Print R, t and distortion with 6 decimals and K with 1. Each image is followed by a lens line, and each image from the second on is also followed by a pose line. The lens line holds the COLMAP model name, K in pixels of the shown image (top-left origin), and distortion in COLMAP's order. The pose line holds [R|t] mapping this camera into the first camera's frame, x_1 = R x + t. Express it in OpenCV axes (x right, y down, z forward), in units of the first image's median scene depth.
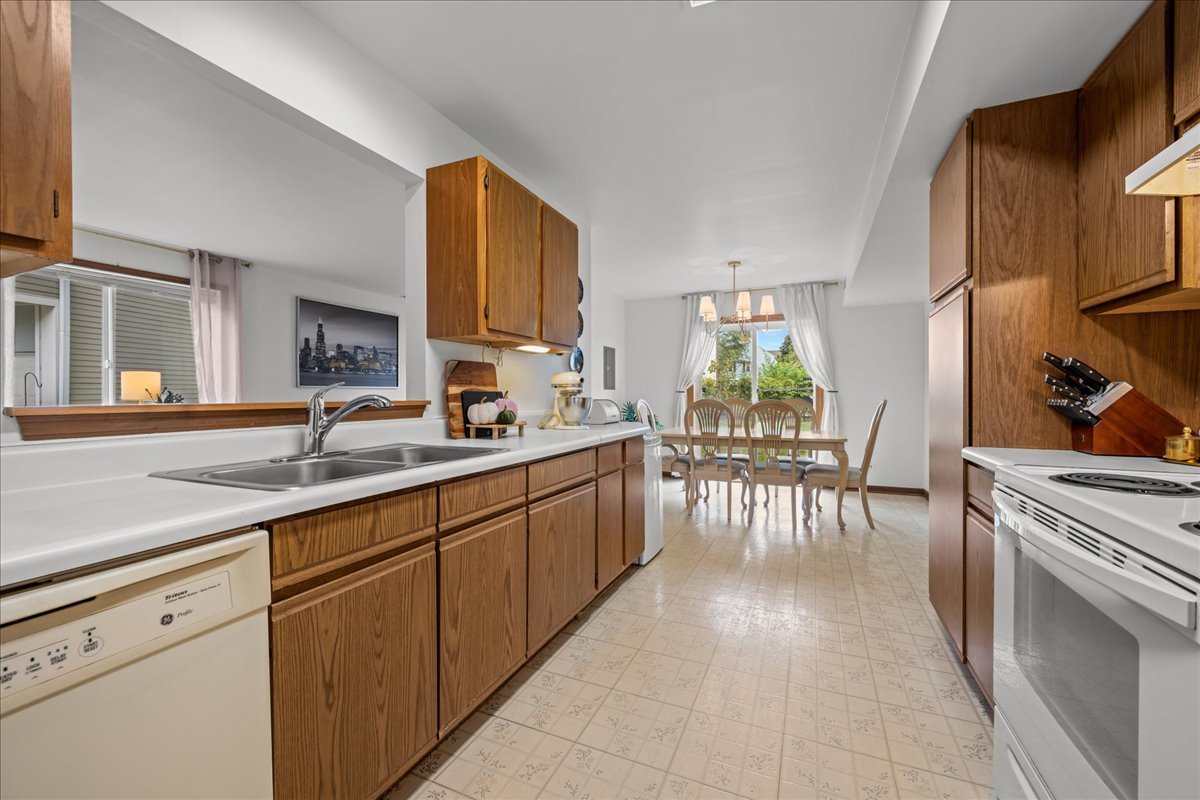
lens RADIAL K [[472.7, 0, 601.3], [0, 472.7, 401.0], [0, 0, 1]] dist [-0.001962, -0.000203]
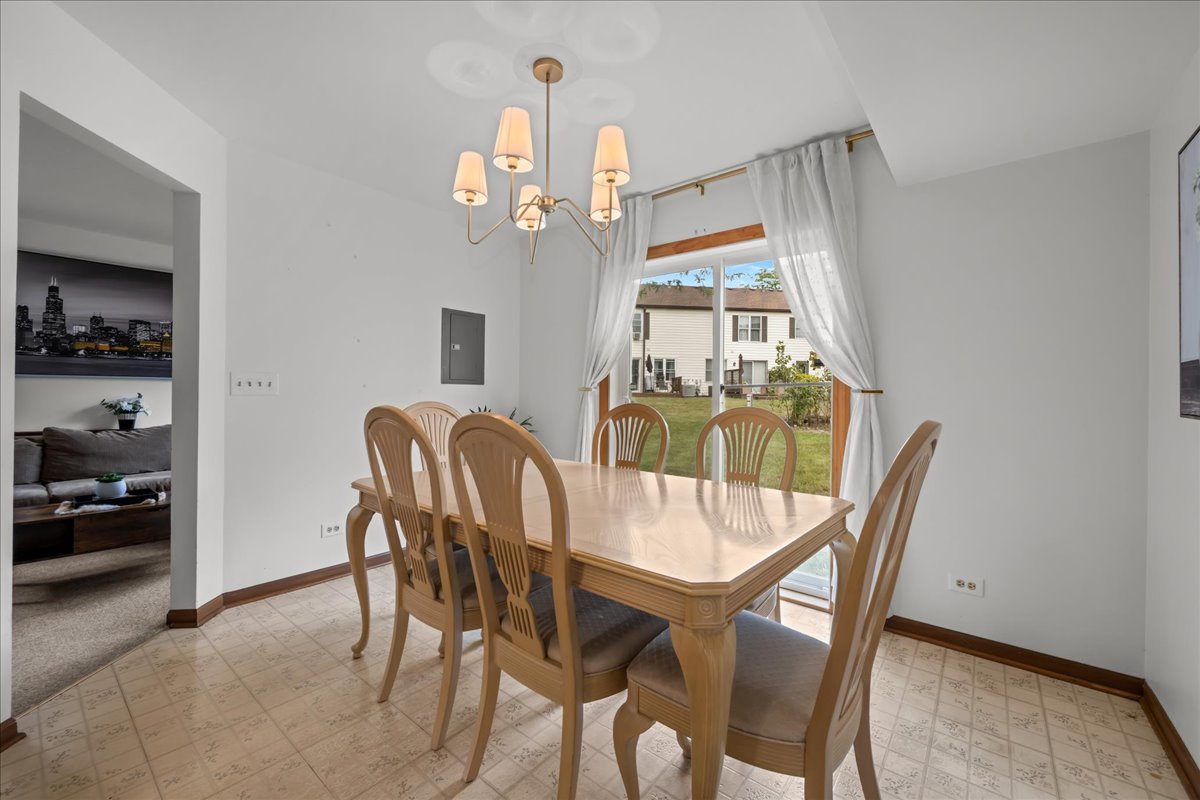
lens RADIAL K [[472.7, 0, 603.4], [0, 472.7, 401.4], [0, 0, 1]] dist [-0.001962, -0.000203]
pose [[0.965872, 0.015255, -0.258572, 0.363557], [-0.015683, 0.999877, 0.000408, -0.005763], [0.258546, 0.003661, 0.965992, 0.521424]]
